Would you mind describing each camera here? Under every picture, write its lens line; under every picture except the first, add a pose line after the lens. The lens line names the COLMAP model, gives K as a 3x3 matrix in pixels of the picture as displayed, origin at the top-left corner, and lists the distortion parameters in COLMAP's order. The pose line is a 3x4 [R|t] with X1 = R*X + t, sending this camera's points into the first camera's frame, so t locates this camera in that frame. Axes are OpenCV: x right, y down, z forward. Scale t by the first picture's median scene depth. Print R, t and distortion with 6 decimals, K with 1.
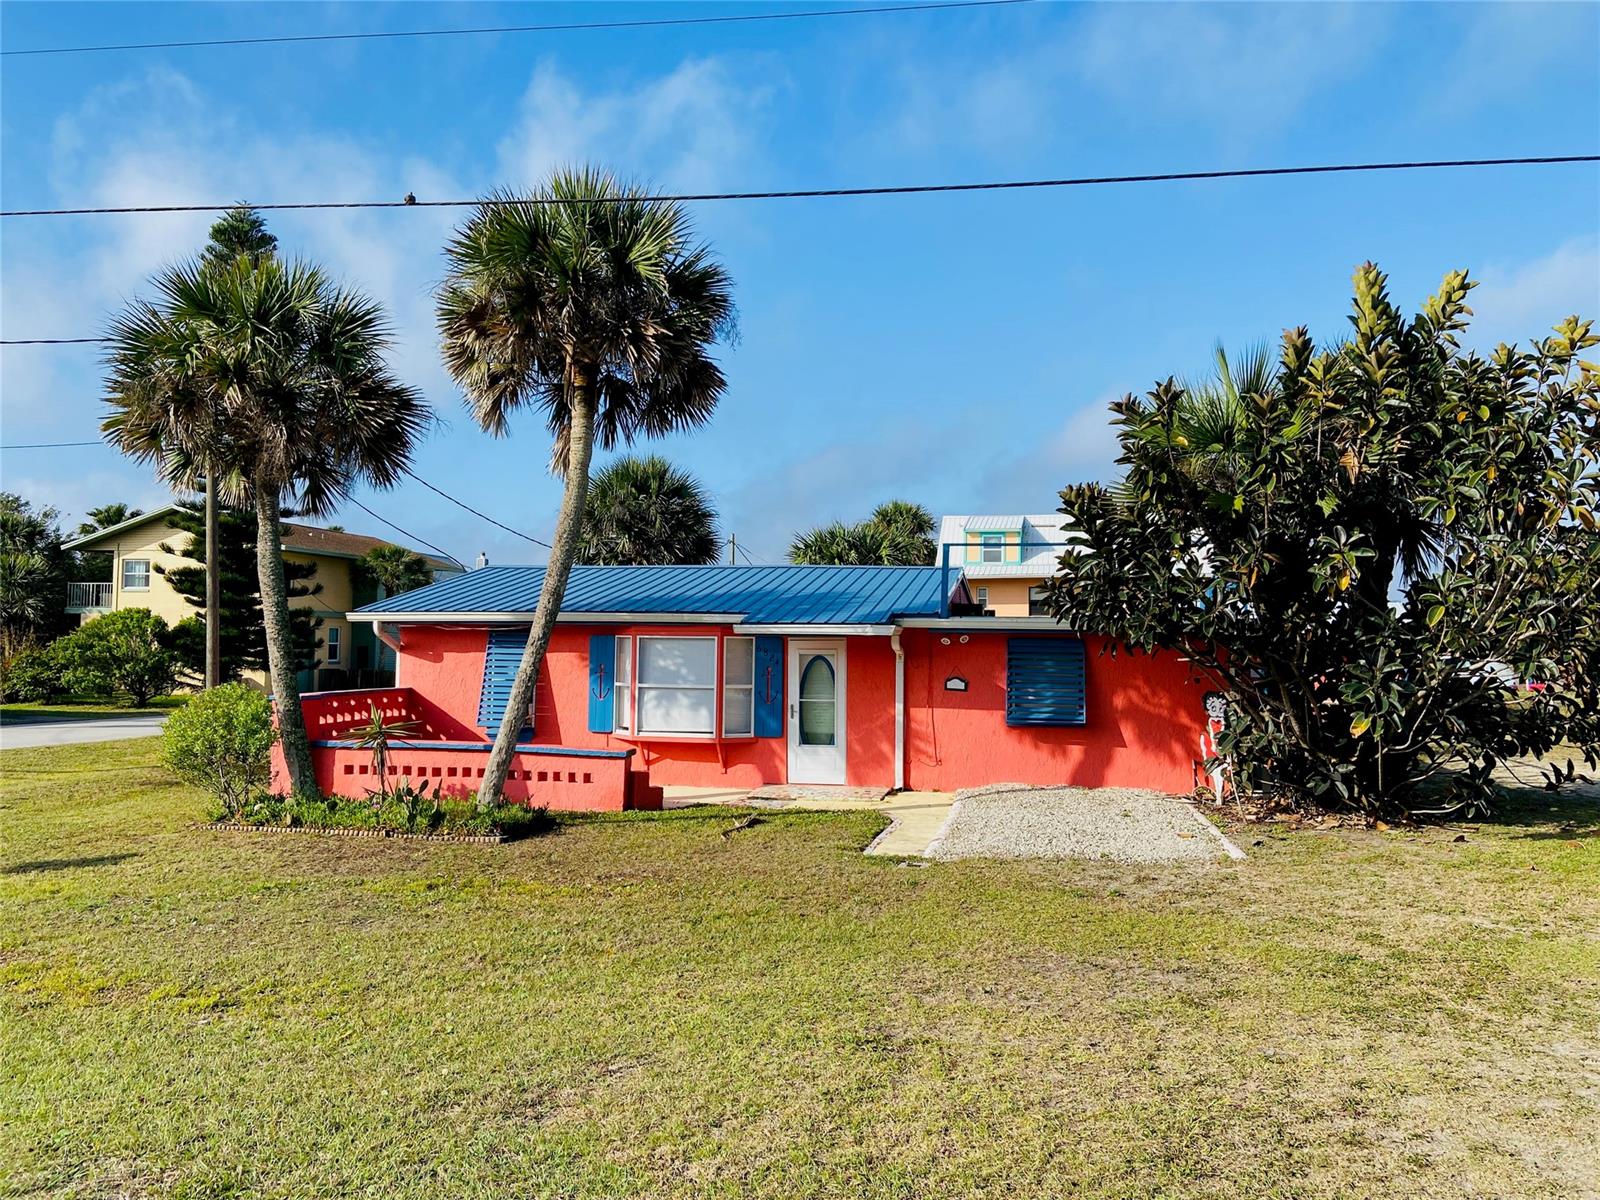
lens RADIAL K [[1223.5, 0, 800.0], [0, 1223.5, 600.0], [0, 0, 1]] dist [0.098511, -0.001765]
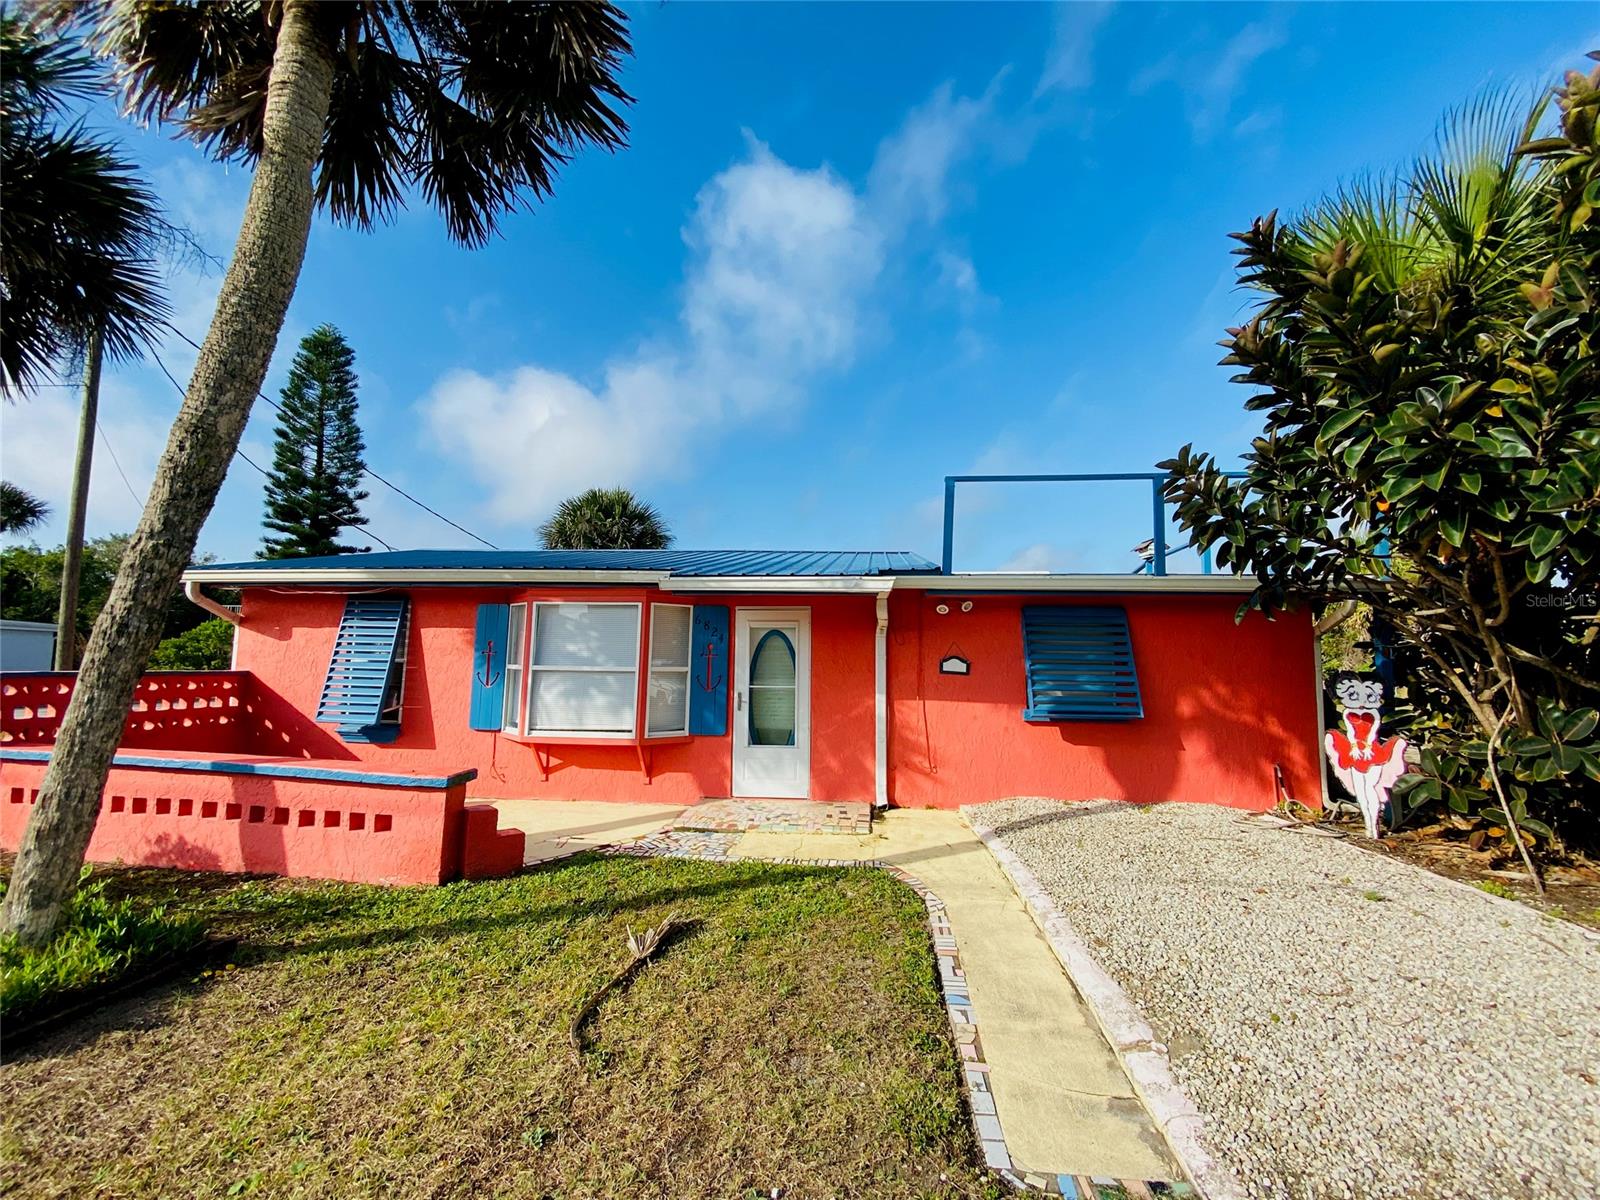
lens RADIAL K [[639.7, 0, 805.2], [0, 639.7, 609.6], [0, 0, 1]] dist [0.044121, -0.031533]
pose [[0.993135, 0.015277, 0.115972, -0.013350], [-0.009909, 0.998859, -0.046723, 0.052232], [-0.116553, 0.045253, 0.992153, 0.603709]]
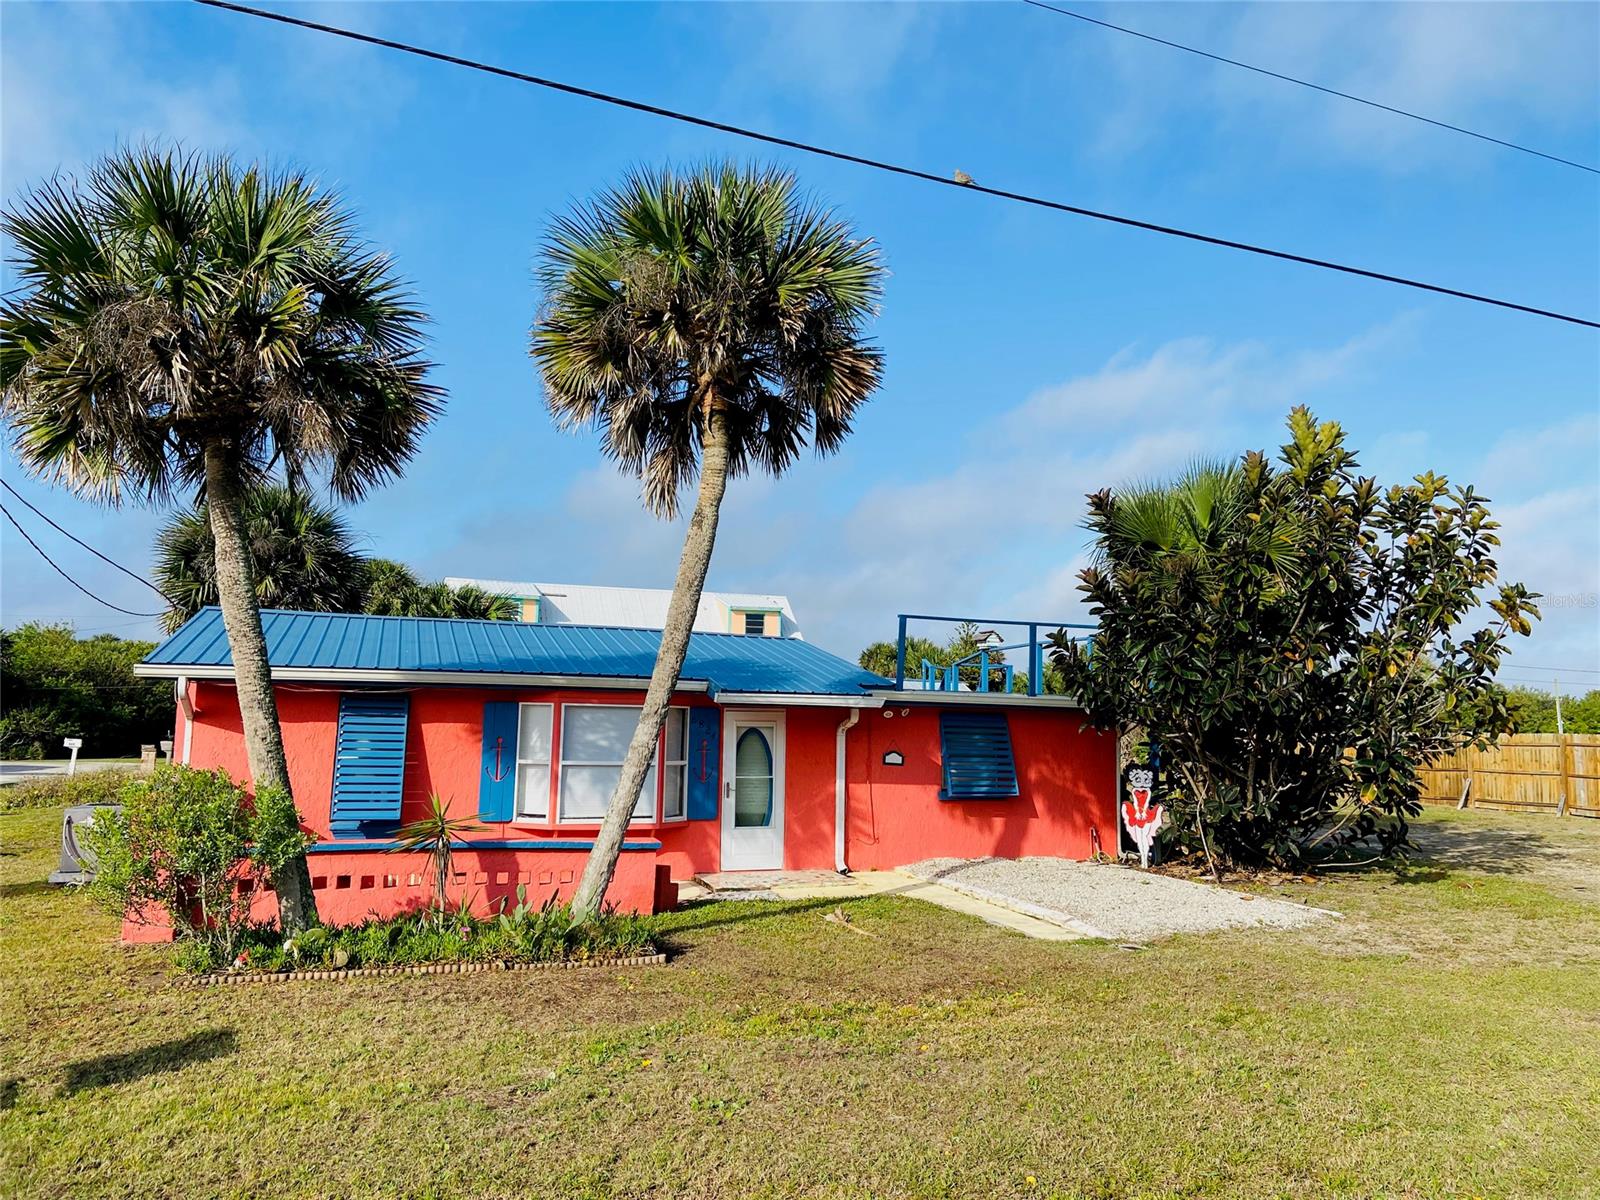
lens RADIAL K [[1223.5, 0, 800.0], [0, 1223.5, 600.0], [0, 0, 1]] dist [0.098511, -0.001765]
pose [[0.851111, 0.061670, 0.521350, -0.450554], [-0.032763, 0.997380, -0.064493, 0.007455], [-0.523962, 0.037809, 0.850902, 0.197195]]
